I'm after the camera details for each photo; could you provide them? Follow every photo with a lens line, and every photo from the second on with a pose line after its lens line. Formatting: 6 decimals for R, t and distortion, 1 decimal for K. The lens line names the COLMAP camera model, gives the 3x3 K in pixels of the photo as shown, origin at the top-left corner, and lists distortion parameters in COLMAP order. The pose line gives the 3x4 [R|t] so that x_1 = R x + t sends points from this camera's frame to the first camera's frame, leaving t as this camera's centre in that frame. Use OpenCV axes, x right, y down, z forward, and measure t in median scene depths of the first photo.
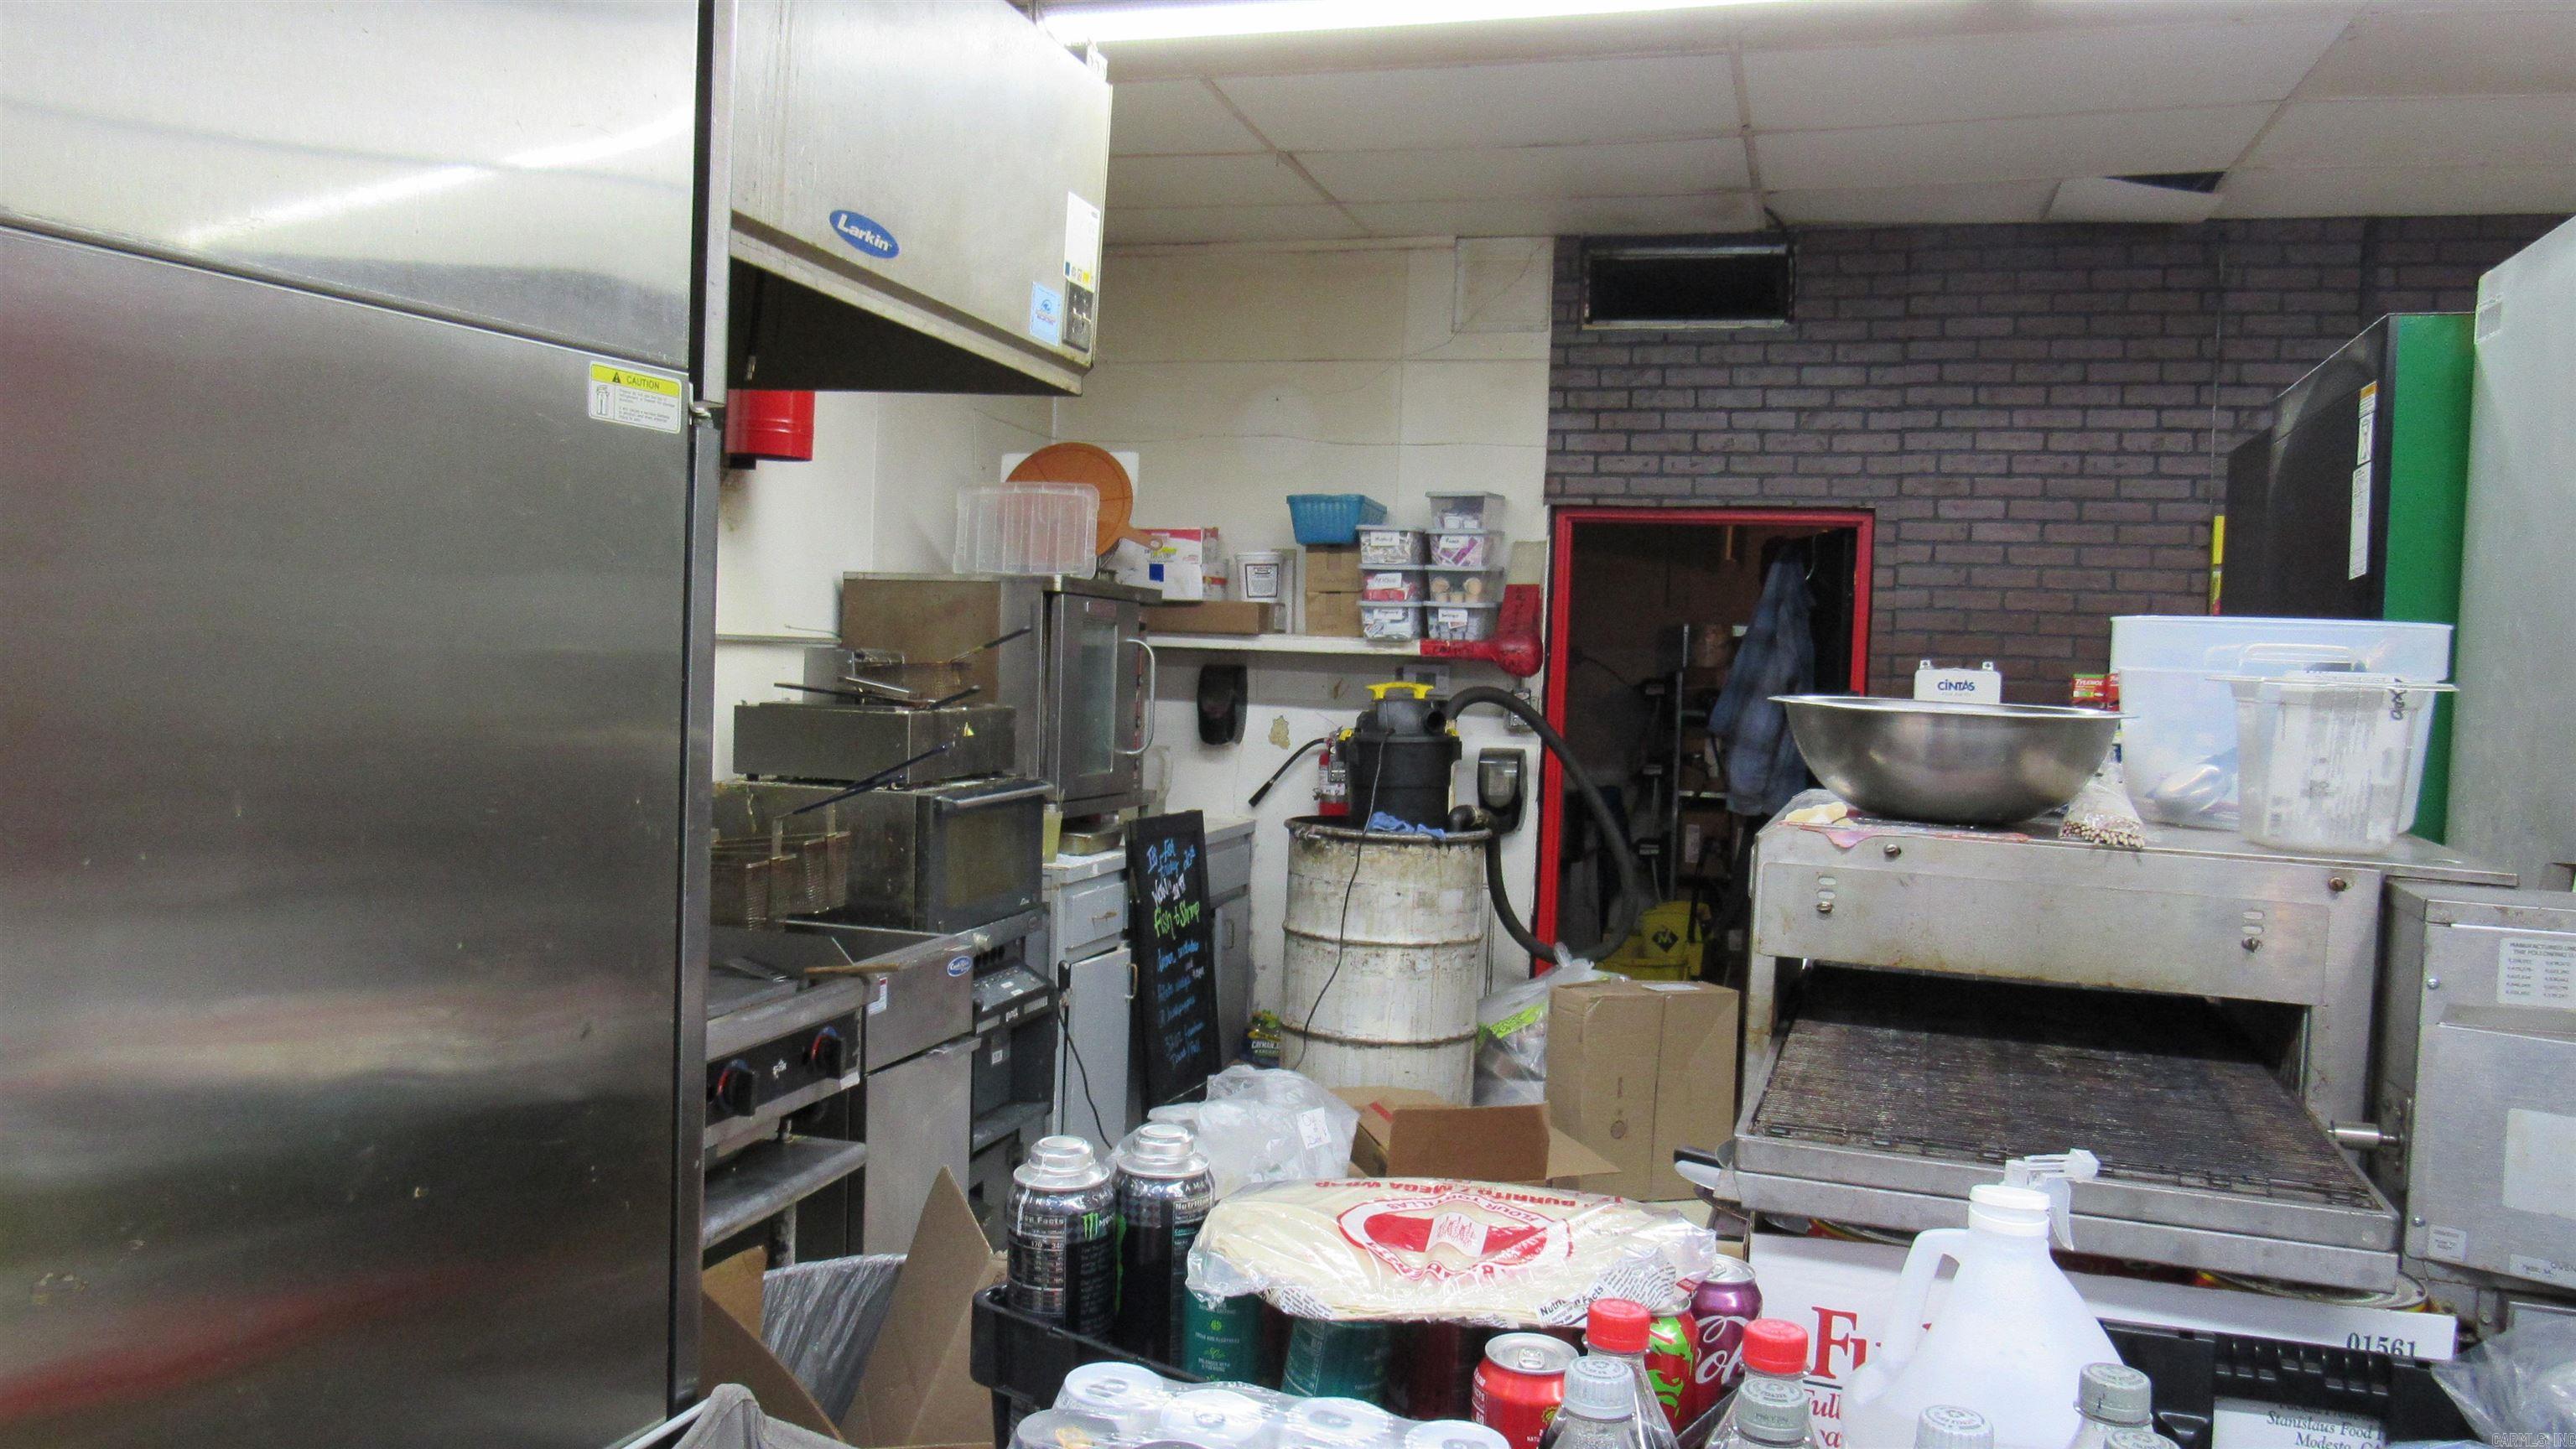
lens RADIAL K [[1866.9, 0, 1292.8], [0, 1866.9, 737.4], [0, 0, 1]] dist [-0.025026, 0.013720]
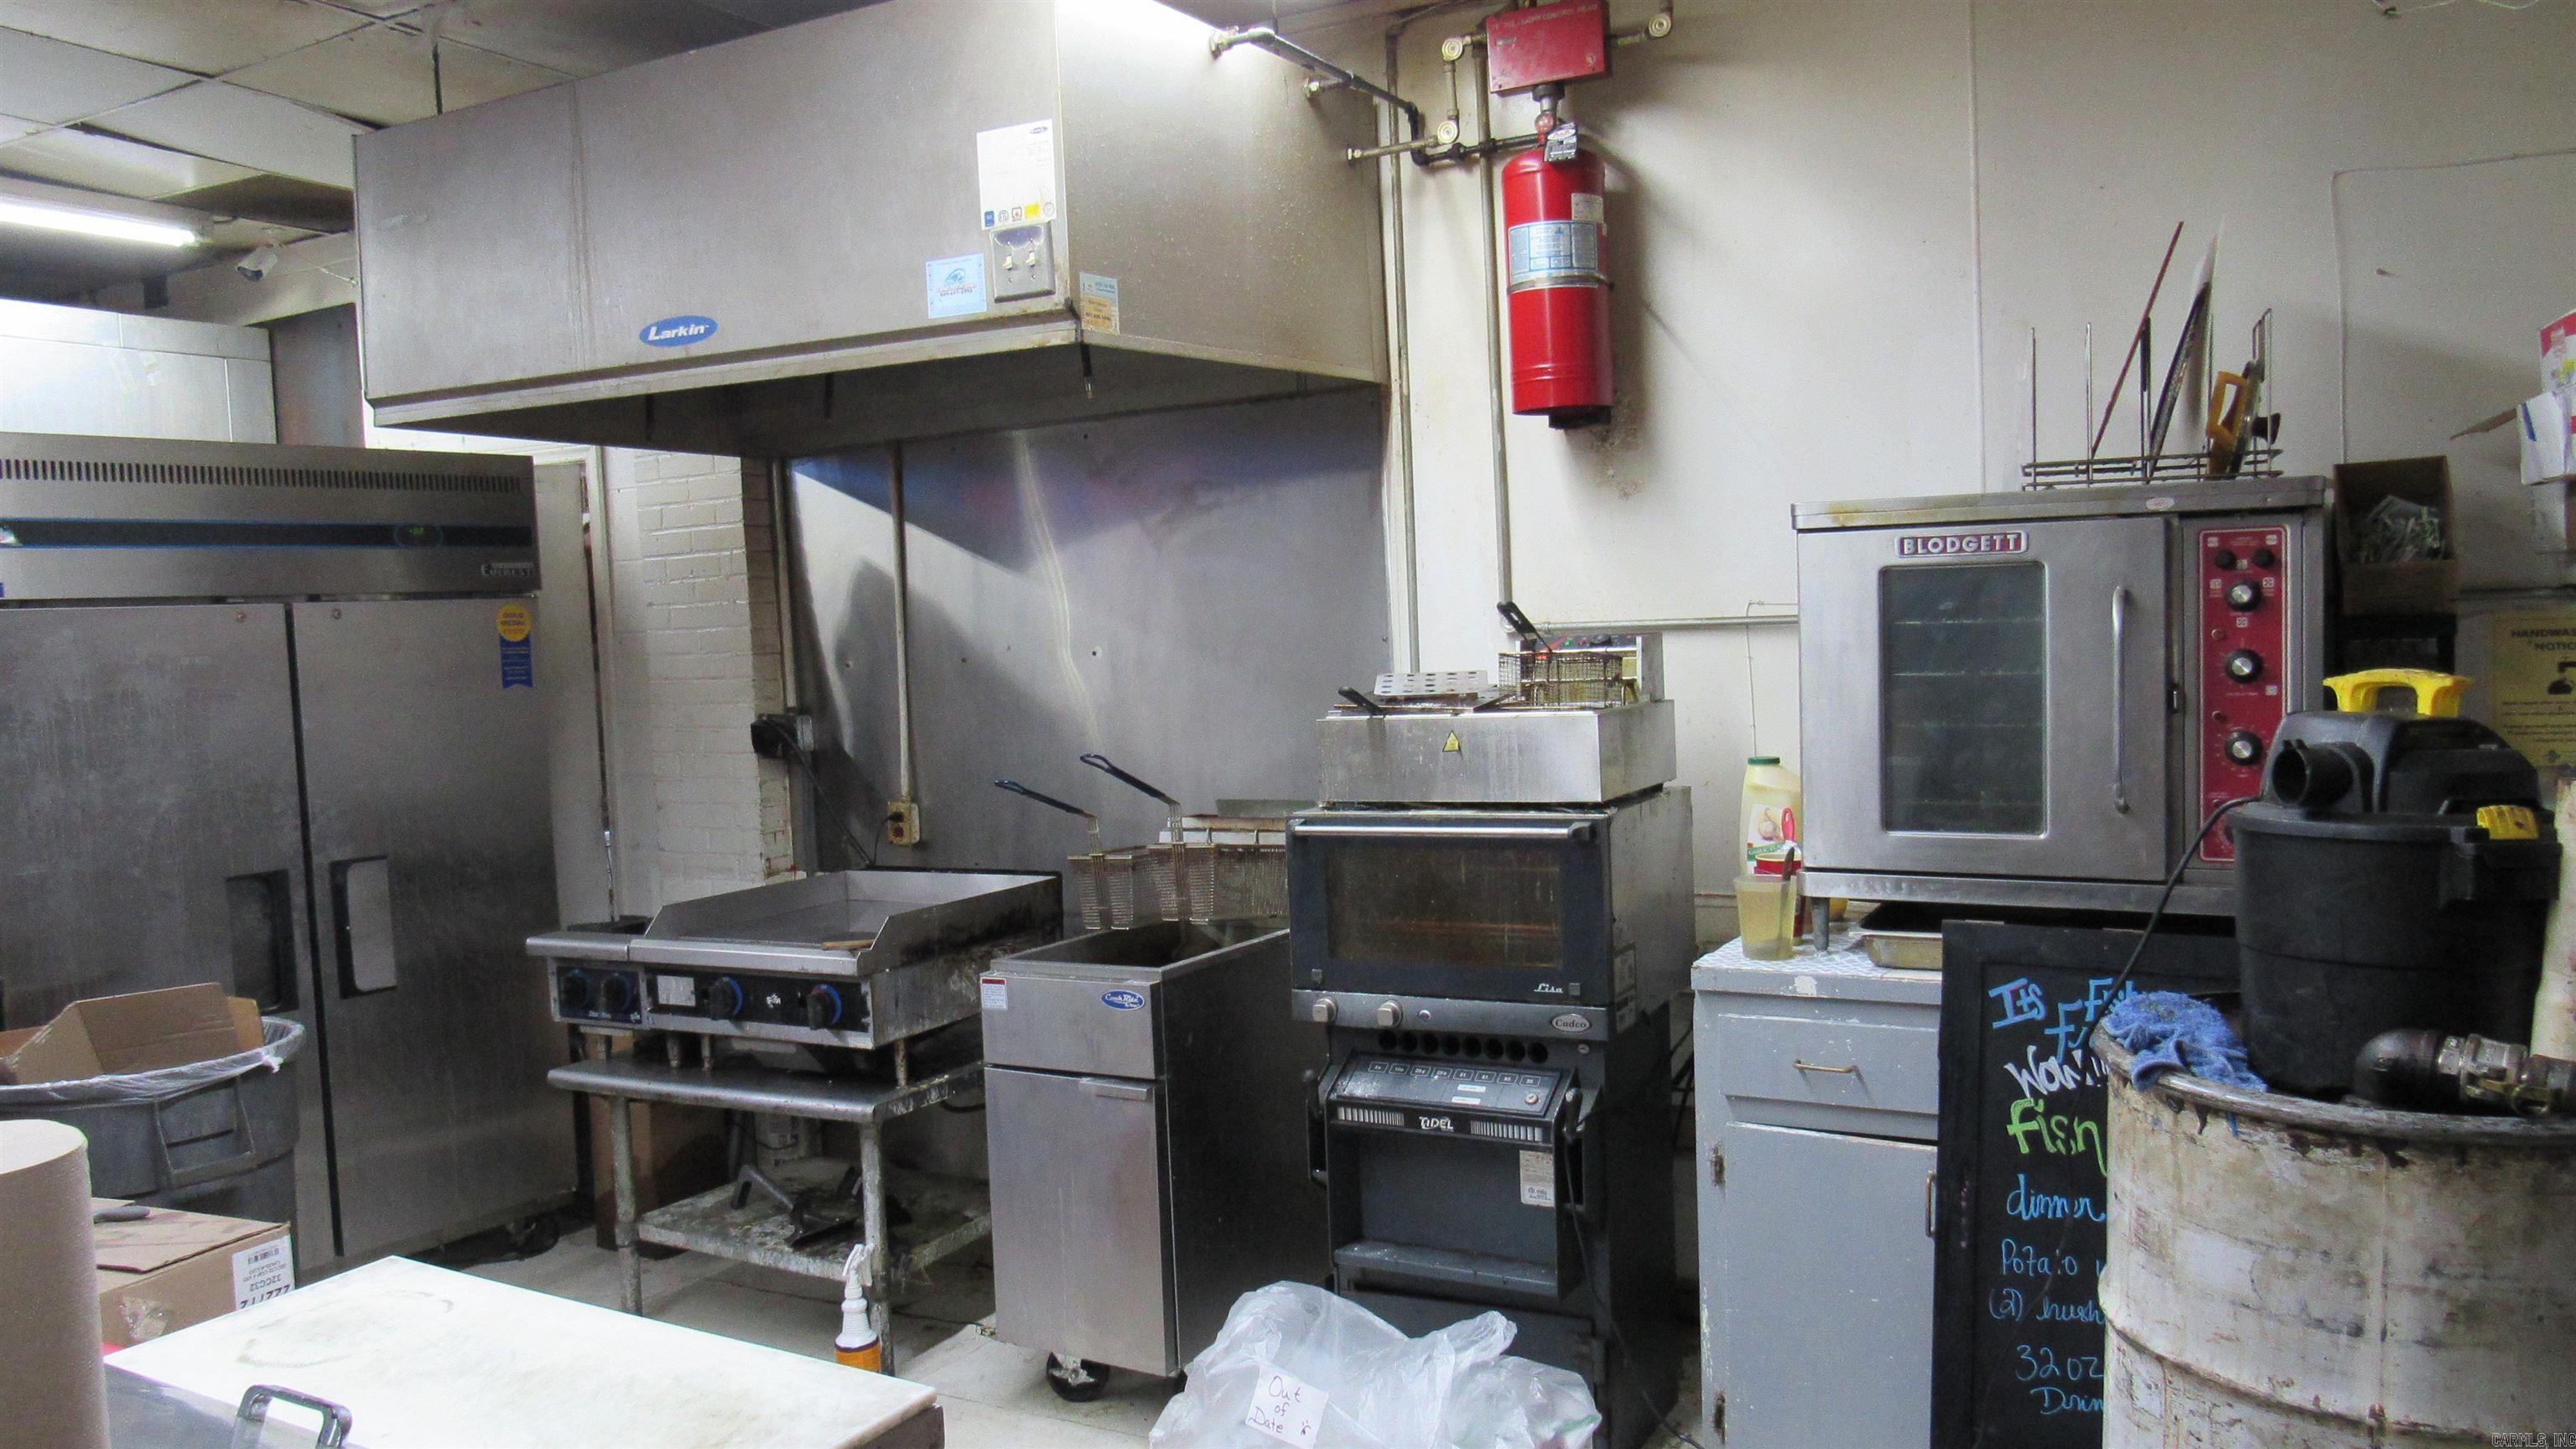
lens RADIAL K [[1866.9, 0, 1292.8], [0, 1866.9, 737.4], [0, 0, 1]] dist [-0.025026, 0.013720]
pose [[-0.241581, 0.033635, -0.969797, 0.444551], [-0.008785, 0.999282, 0.036846, -0.025080], [0.970341, 0.017421, -0.241112, 0.859115]]
